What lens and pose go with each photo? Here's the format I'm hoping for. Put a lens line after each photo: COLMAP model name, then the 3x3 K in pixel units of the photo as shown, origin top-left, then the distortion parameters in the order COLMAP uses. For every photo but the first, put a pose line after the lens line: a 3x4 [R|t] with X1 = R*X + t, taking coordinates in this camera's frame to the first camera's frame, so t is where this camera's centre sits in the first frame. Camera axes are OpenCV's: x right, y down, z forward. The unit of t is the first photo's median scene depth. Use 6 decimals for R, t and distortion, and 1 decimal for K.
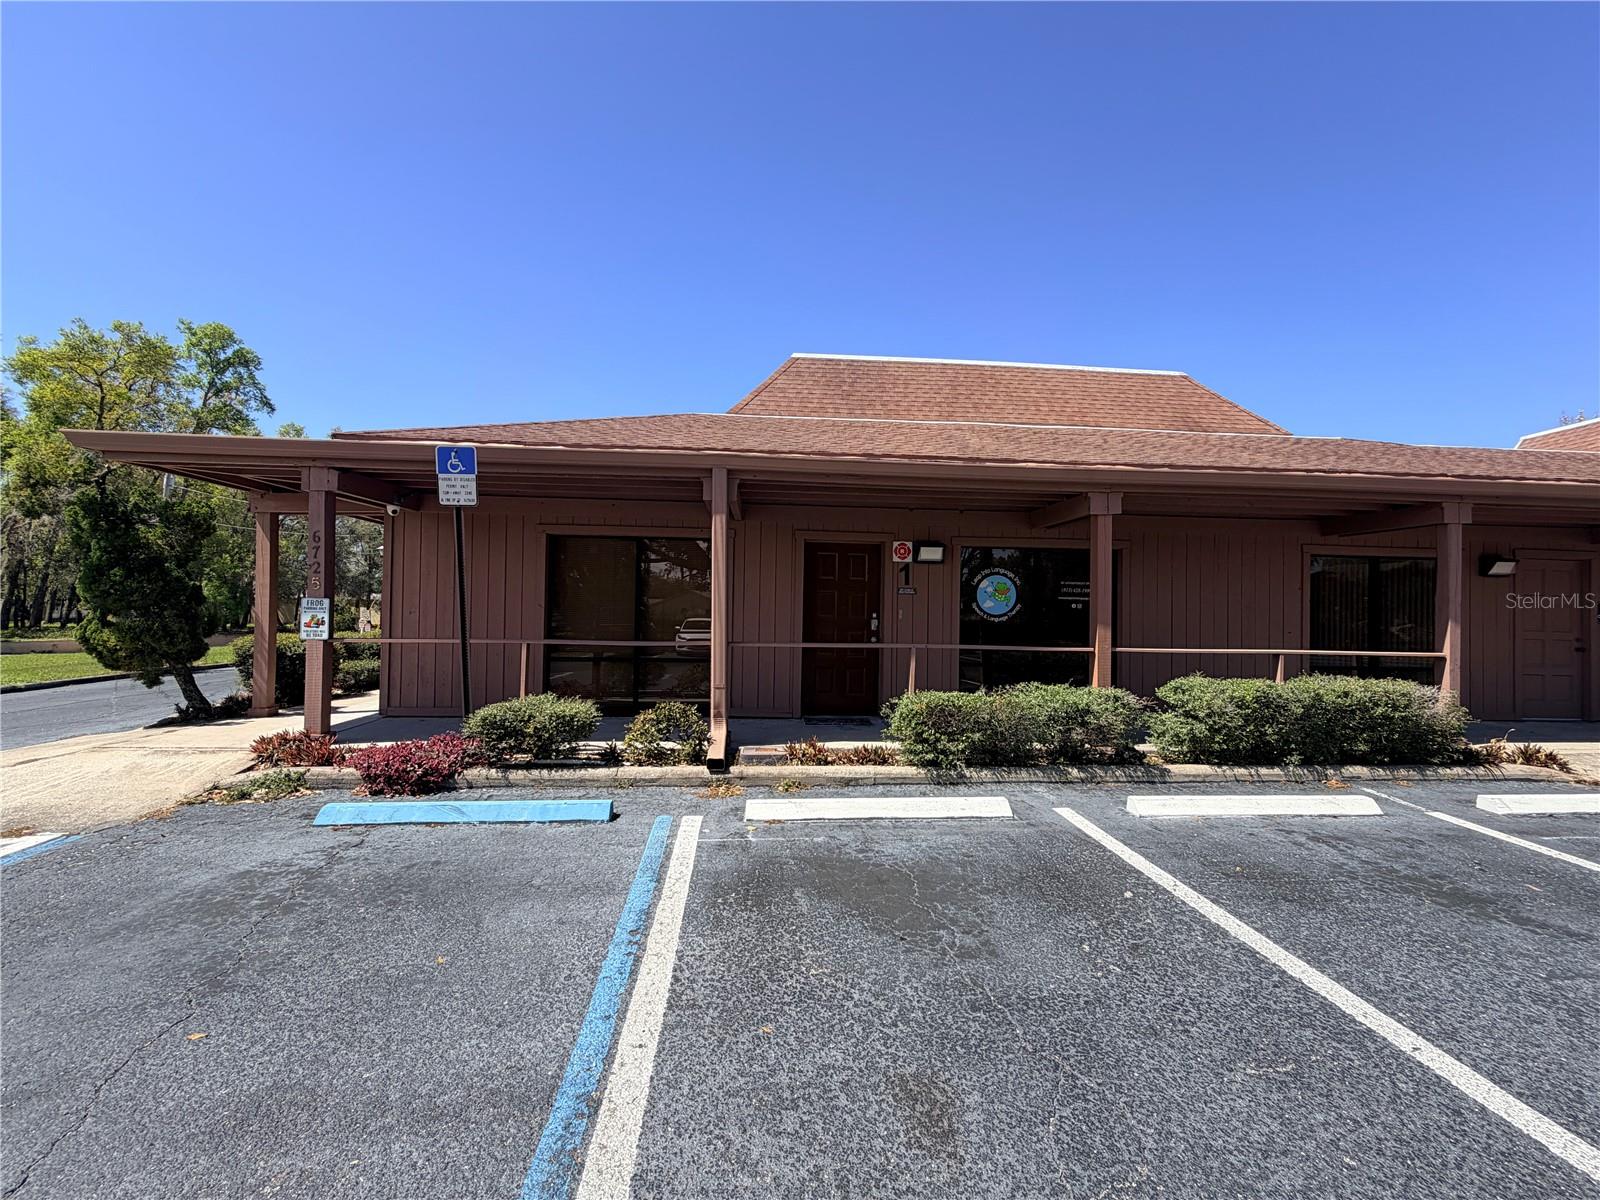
lens RADIAL K [[637.7, 0, 800.0], [0, 637.7, 600.0], [0, 0, 1]] dist [-0.000099, -0.000152]
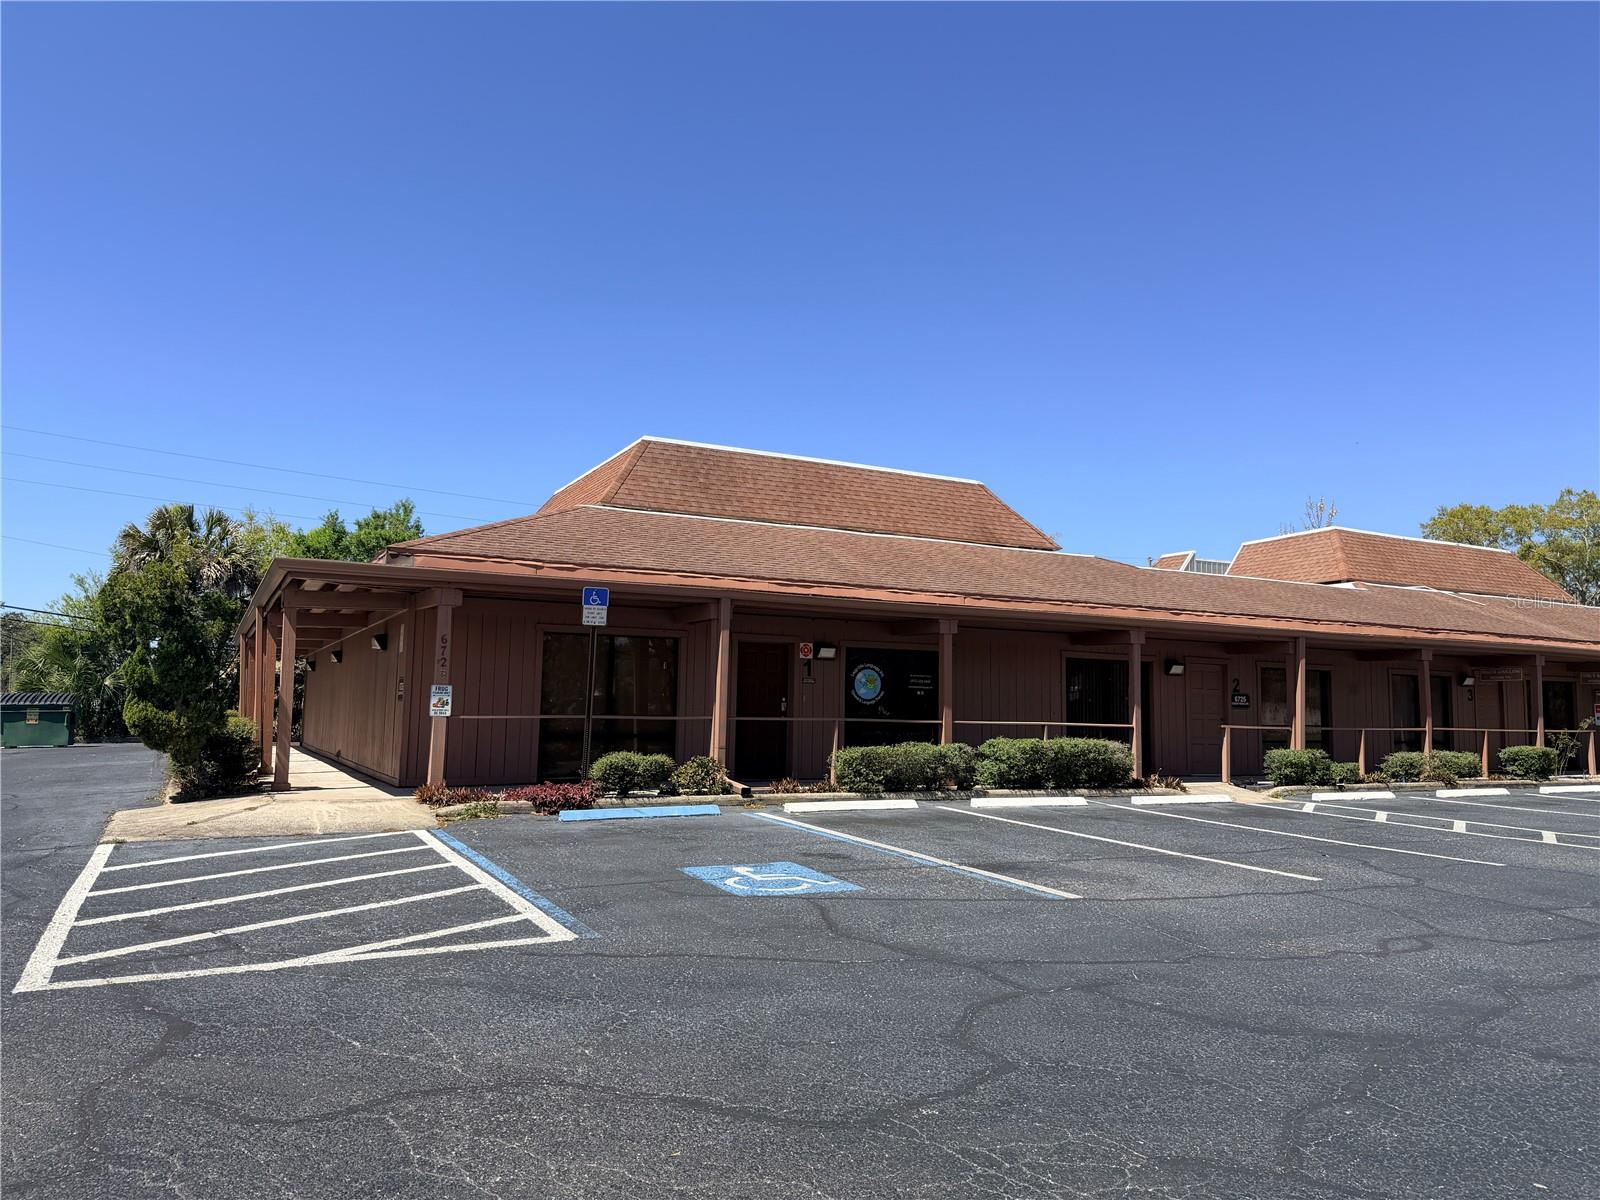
lens RADIAL K [[1120.6, 0, 800.0], [0, 1120.6, 600.0], [0, 0, 1]] dist [0.126329, 0.000139]
pose [[0.919412, 0.037506, 0.391503, -0.959355], [-0.009411, 0.997256, -0.073436, -0.012561], [-0.393183, 0.063833, 0.917242, -1.416867]]
